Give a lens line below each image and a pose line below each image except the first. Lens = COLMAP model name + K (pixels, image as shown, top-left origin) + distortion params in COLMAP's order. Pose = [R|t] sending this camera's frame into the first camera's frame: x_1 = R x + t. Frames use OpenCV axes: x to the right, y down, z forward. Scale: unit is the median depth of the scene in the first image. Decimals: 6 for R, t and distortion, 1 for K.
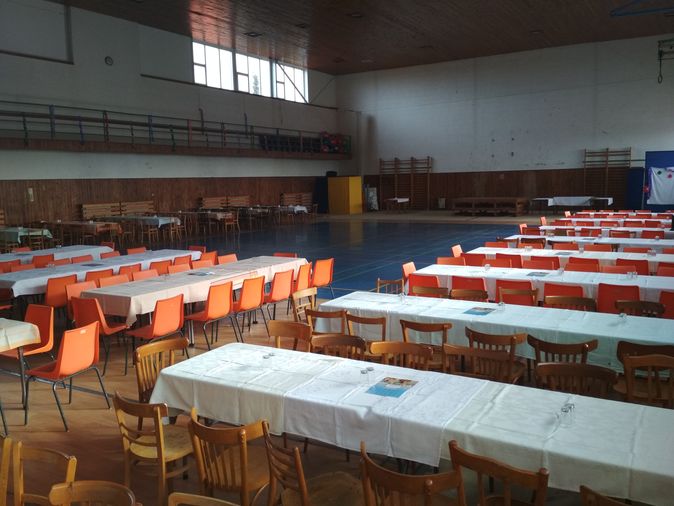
lens RADIAL K [[599.1, 0, 337.4], [0, 599.1, 252.5], [0, 0, 1]] dist [0.086709, -0.174452]
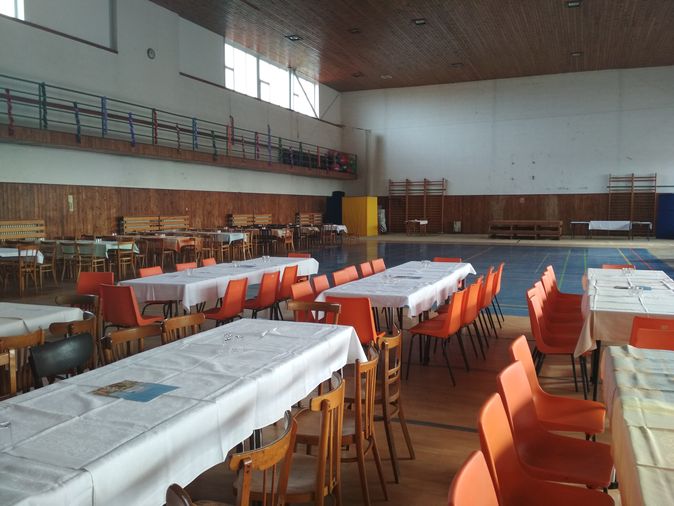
lens RADIAL K [[599.1, 0, 339.4], [0, 599.1, 252.3], [0, 0, 1]] dist [0.086709, -0.174452]
pose [[0.988246, 0.009767, 0.152559, -0.185813], [-0.002339, 0.998806, -0.048795, 0.007920], [-0.152854, 0.047864, 0.987089, 0.088860]]
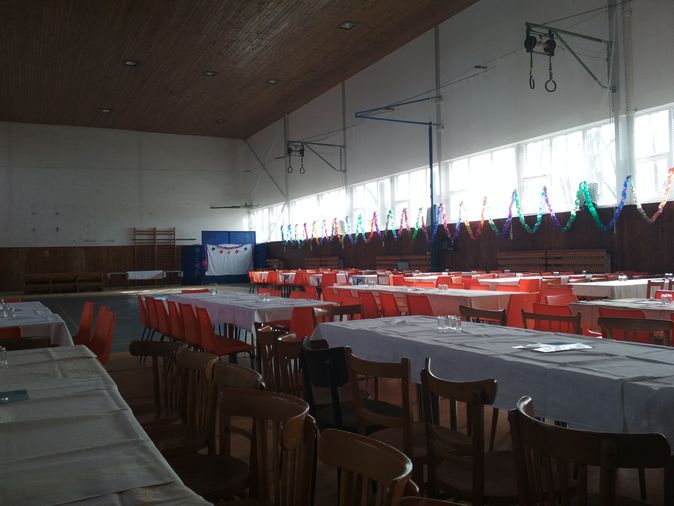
lens RADIAL K [[599.1, 0, 338.4], [0, 599.1, 256.3], [0, 0, 1]] dist [0.086709, -0.174452]
pose [[0.537895, 0.010924, 0.842941, -0.290192], [0.115006, 0.989617, -0.086212, 0.010439], [-0.835130, 0.143316, 0.531054, 0.153574]]
